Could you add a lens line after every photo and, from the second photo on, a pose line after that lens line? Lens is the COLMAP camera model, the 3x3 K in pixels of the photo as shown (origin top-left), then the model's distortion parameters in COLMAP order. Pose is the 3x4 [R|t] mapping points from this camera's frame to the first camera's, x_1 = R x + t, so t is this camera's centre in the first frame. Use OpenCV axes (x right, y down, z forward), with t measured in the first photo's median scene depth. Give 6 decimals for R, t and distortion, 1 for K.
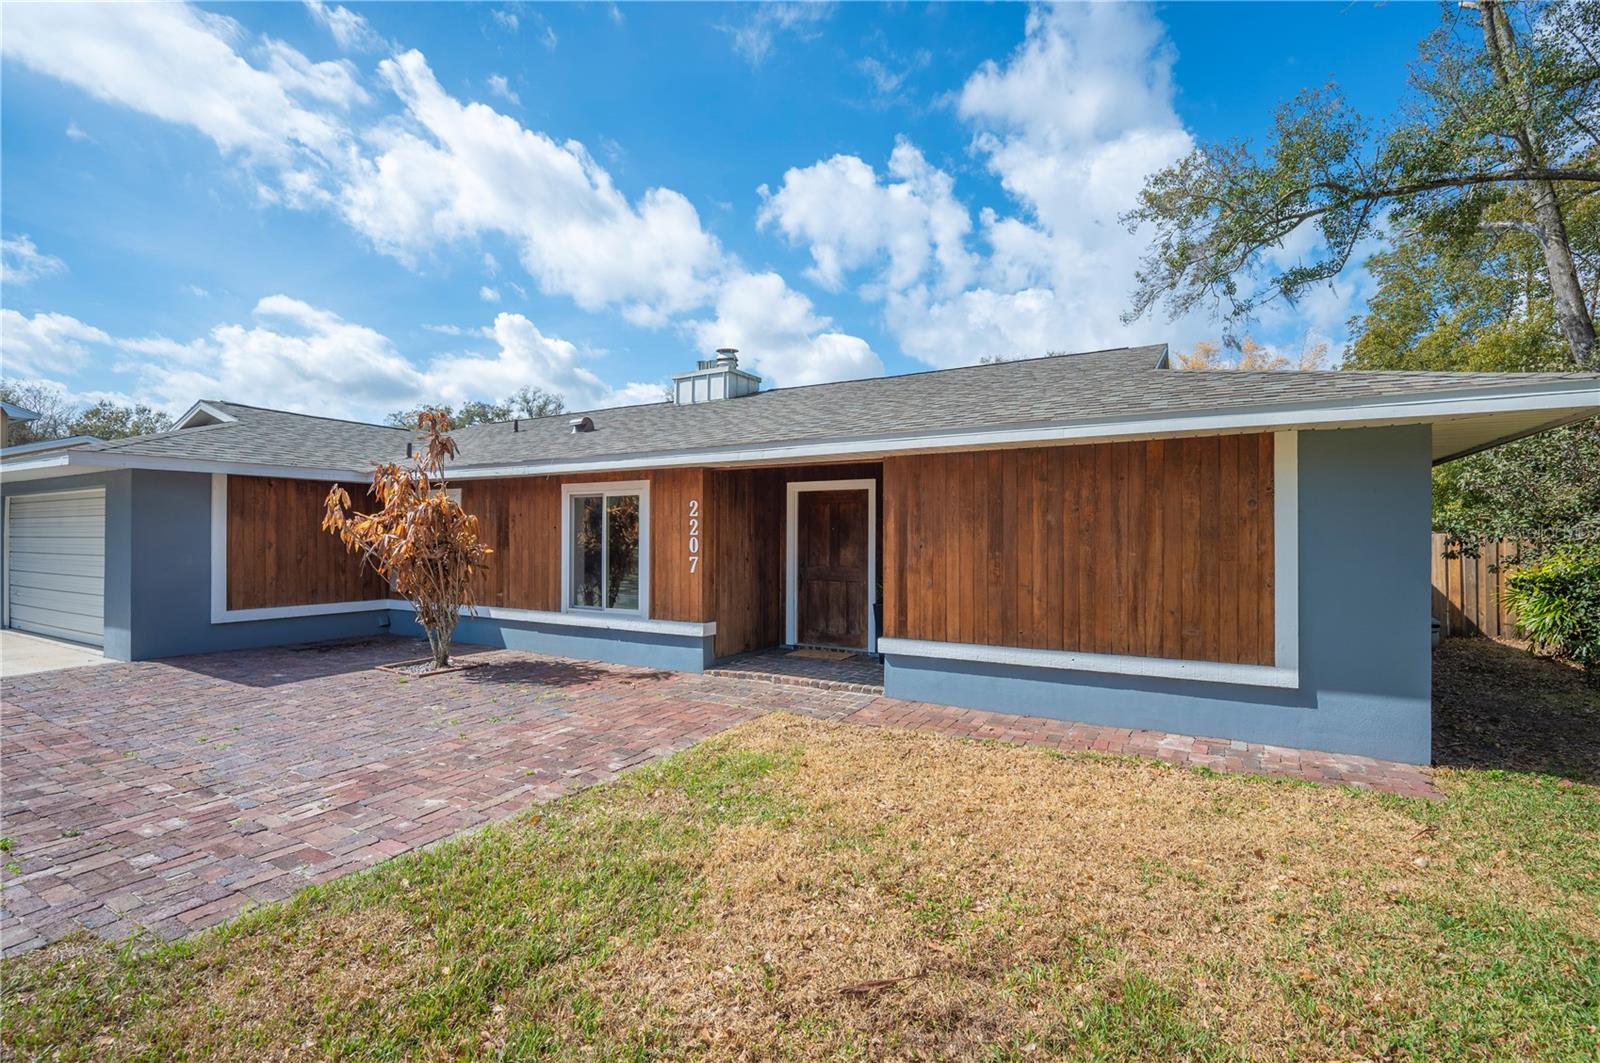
lens RADIAL K [[697.1, 0, 810.9], [0, 697.1, 533.7], [0, 0, 1]] dist [0.000034, -0.000024]
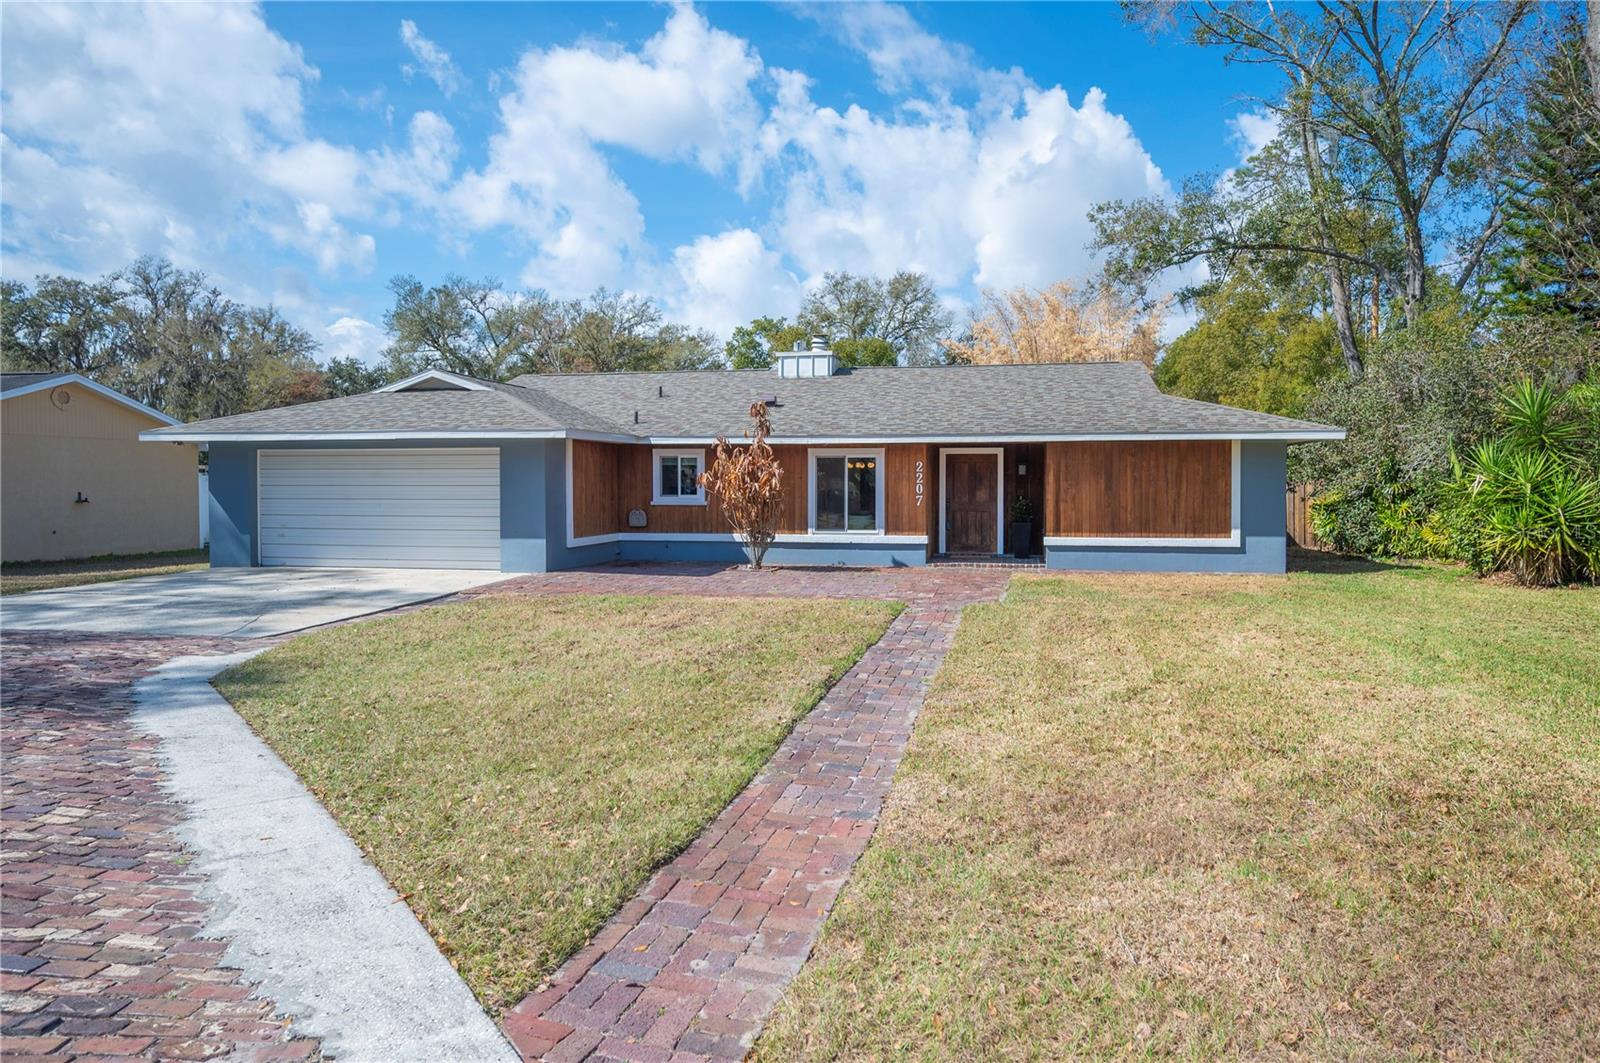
lens RADIAL K [[957.8, 0, 829.9], [0, 957.8, 496.1], [0, 0, 1]] dist [-0.004230, -0.000808]
pose [[0.949367, -0.006823, 0.314094, -1.153158], [0.000537, 0.999798, 0.020094, -0.012406], [-0.314167, -0.018908, 0.949179, -1.156773]]
